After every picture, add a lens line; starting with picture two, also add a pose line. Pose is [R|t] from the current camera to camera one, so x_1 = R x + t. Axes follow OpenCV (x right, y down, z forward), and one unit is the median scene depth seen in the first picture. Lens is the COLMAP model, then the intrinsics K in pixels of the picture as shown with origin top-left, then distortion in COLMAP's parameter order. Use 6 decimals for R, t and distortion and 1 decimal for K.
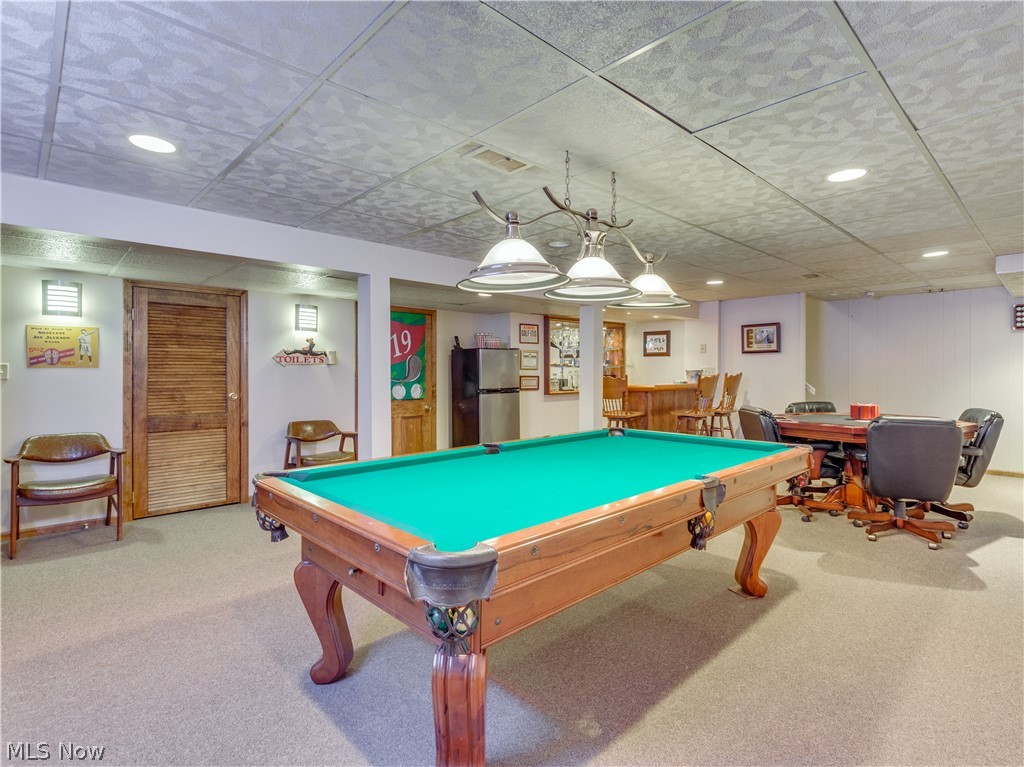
lens RADIAL K [[521.8, 0, 512.6], [0, 521.8, 381.5], [0, 0, 1]] dist [-0.000721, -0.000052]
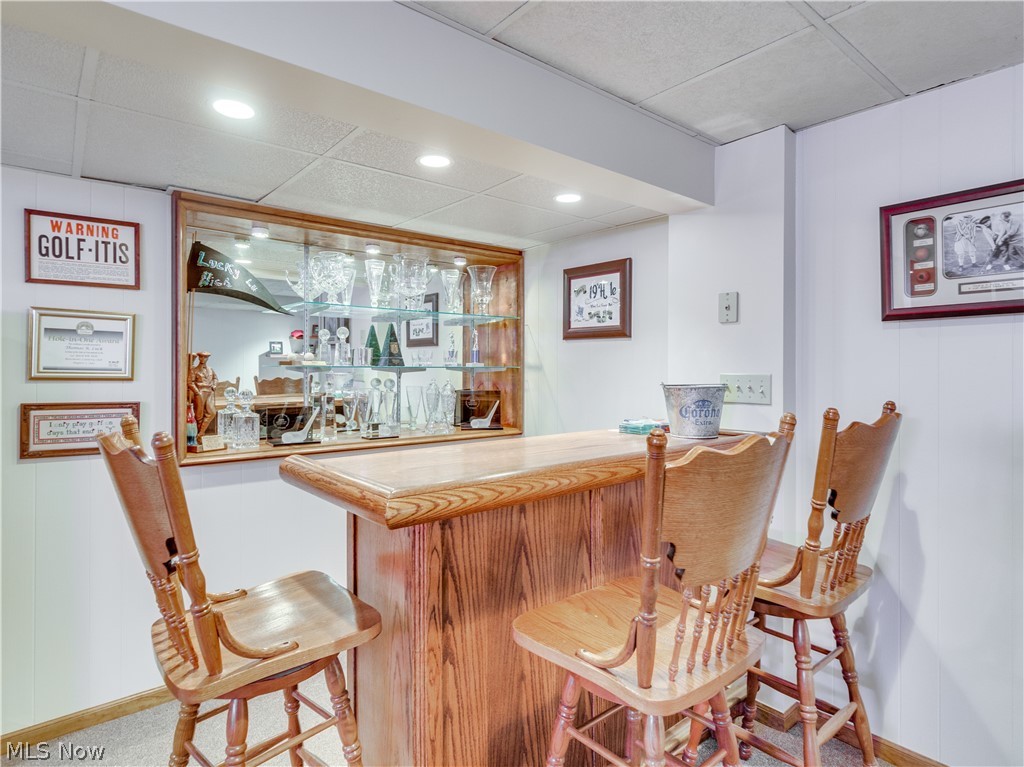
lens RADIAL K [[571.9, 0, 511.1], [0, 571.9, 374.0], [0, 0, 1]] dist [0.003365, 0.000428]
pose [[0.997899, 0.005749, -0.064534, 0.249490], [-0.006419, 0.999928, -0.010187, -0.021698], [0.064471, 0.010580, 0.997864, 0.636712]]
